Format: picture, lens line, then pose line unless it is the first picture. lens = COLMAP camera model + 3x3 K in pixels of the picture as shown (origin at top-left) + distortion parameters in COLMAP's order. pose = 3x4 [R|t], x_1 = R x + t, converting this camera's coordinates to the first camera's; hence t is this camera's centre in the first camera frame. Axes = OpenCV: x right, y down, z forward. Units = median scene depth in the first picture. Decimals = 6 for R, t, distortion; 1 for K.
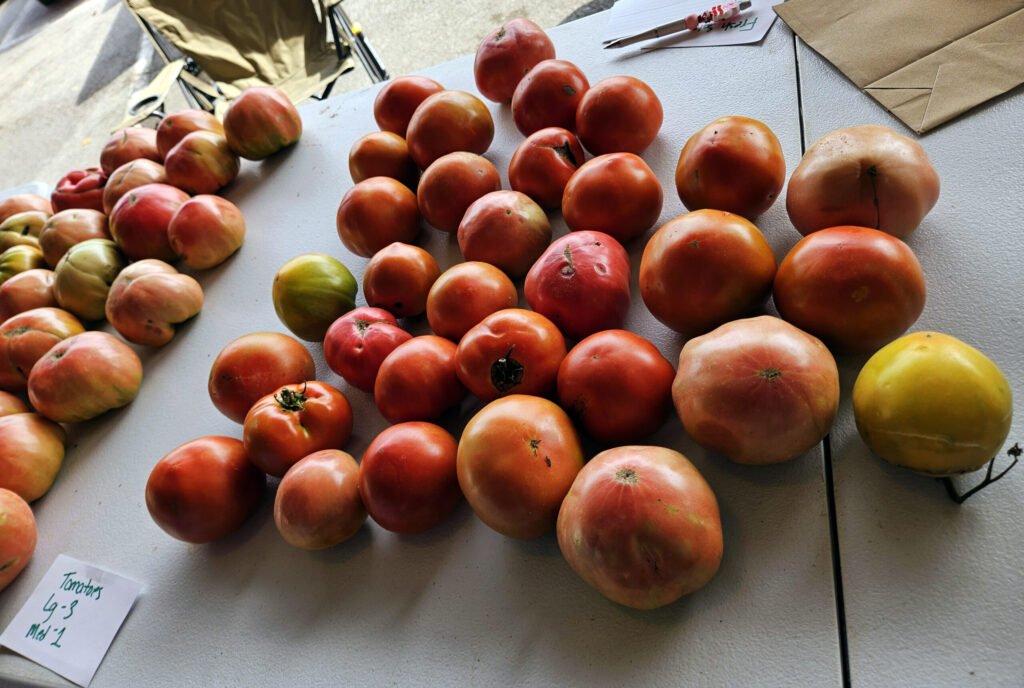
lens RADIAL K [[749.5, 0, 512.0], [0, 749.5, 344.0], [0, 0, 1]] dist [0.032608, -0.001969]
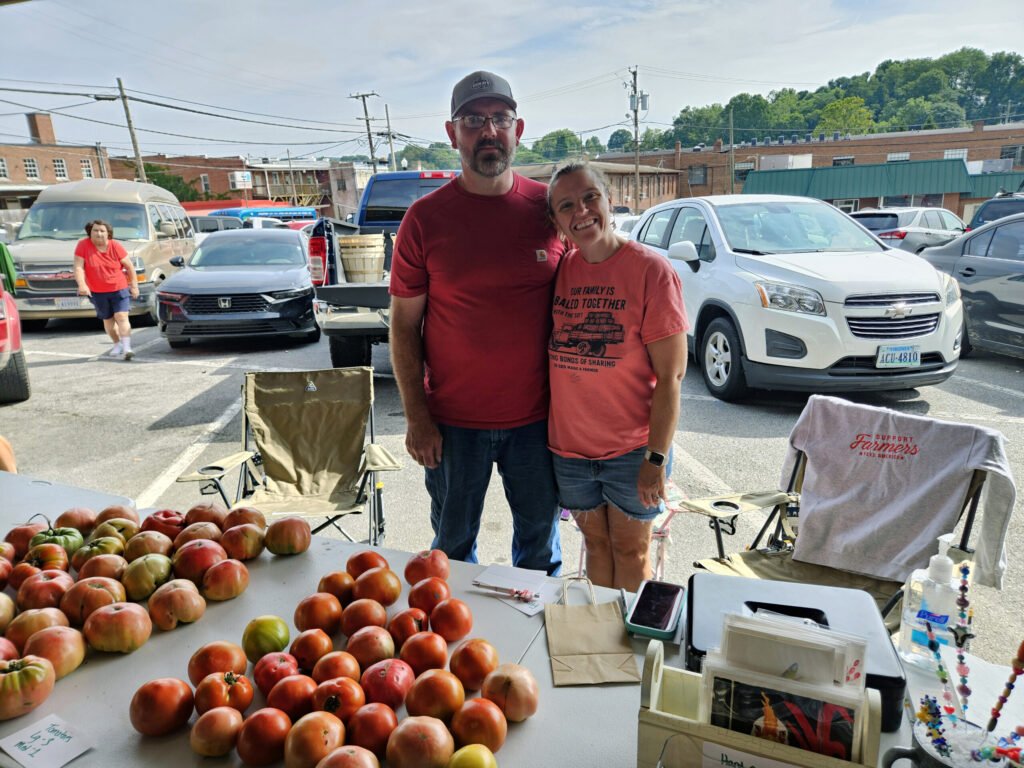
lens RADIAL K [[658.1, 0, 512.0], [0, 658.1, 384.0], [0, 0, 1]] dist [0.020288, -0.024170]
pose [[0.907639, 0.413112, -0.074368, 0.116211], [-0.380575, 0.735167, -0.560975, 0.120148], [-0.177072, 0.537465, 0.824486, -0.602233]]
